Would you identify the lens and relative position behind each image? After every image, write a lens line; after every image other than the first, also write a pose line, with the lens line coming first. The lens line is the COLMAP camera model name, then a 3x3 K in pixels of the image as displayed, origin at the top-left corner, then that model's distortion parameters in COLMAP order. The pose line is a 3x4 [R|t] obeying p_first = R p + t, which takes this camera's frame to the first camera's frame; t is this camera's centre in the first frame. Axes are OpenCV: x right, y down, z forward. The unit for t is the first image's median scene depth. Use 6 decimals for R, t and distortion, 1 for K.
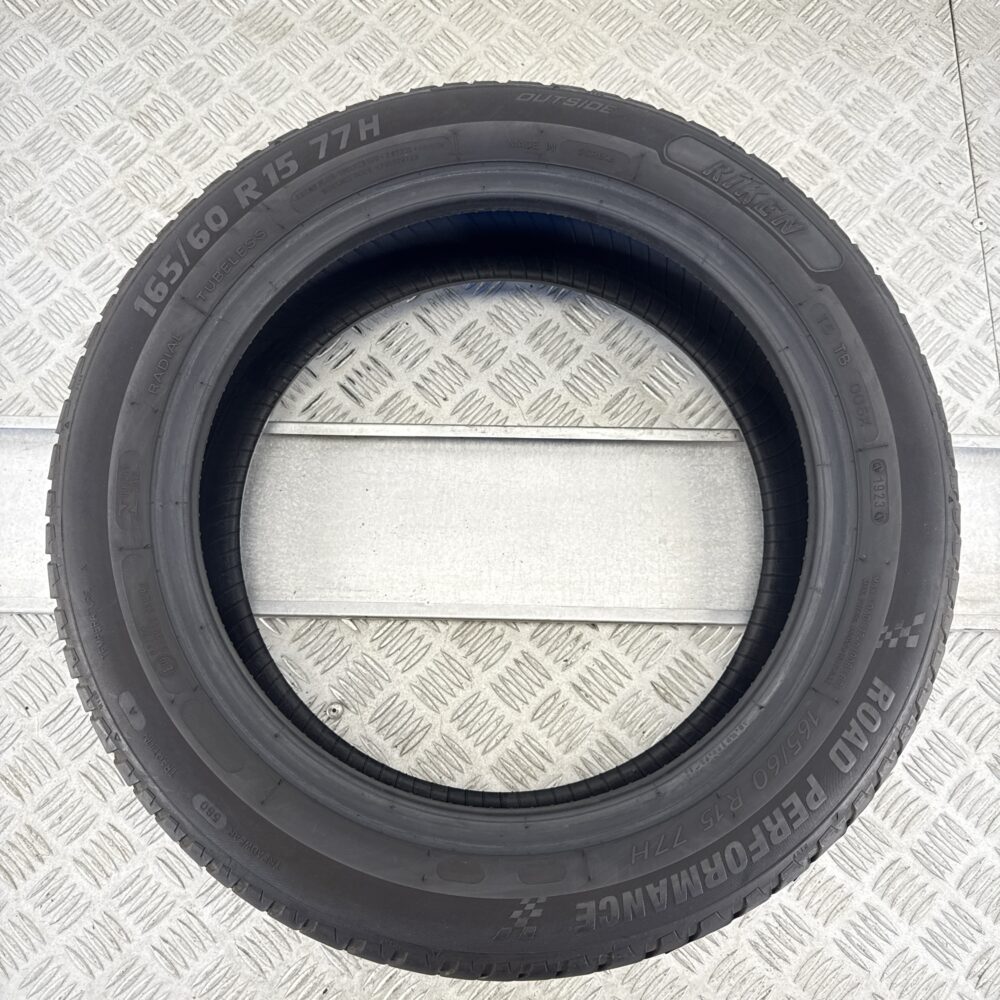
lens RADIAL K [[957.2, 0, 500.0], [0, 957.2, 500.0], [0, 0, 1]] dist [0.138461, -0.318133]
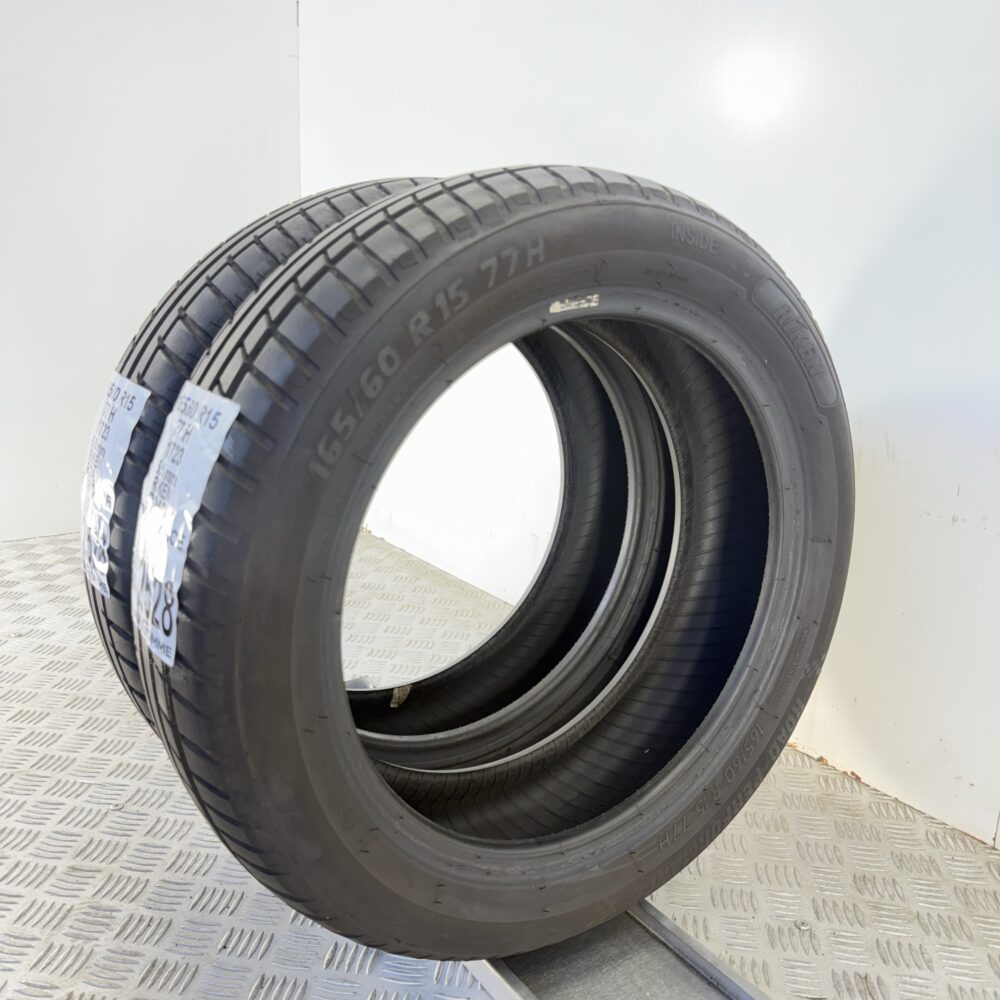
lens RADIAL K [[957.2, 0, 500.0], [0, 957.2, 500.0], [0, 0, 1]] dist [0.138461, -0.318133]
pose [[0.816590, -0.092591, 0.569743, -0.553395], [-0.161321, 0.911109, 0.379283, -0.401974], [-0.554217, -0.401631, 0.729066, 0.205156]]
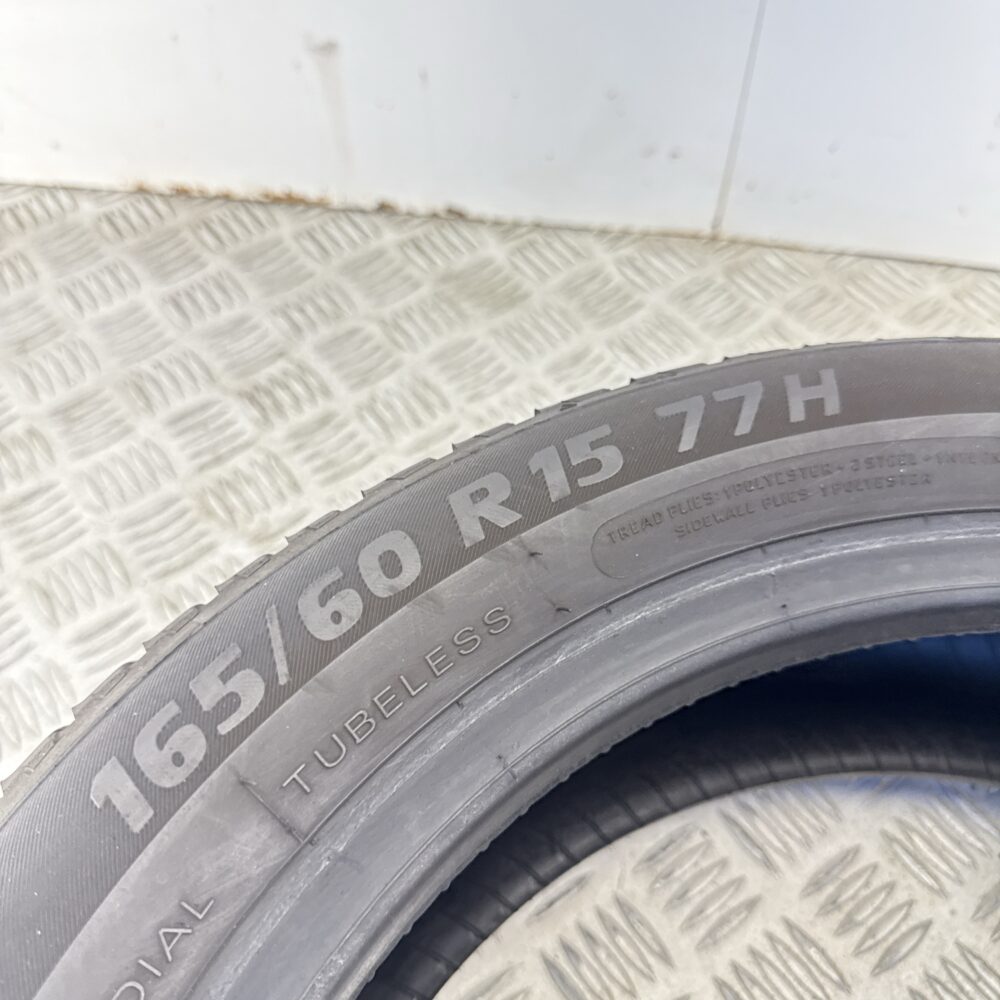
lens RADIAL K [[957.2, 0, 500.0], [0, 957.2, 500.0], [0, 0, 1]] dist [0.138461, -0.318133]
pose [[0.988832, 0.120319, -0.087947, -0.172932], [-0.144797, 0.915336, -0.375757, -0.142061], [0.035291, 0.384295, 0.922535, 0.513943]]
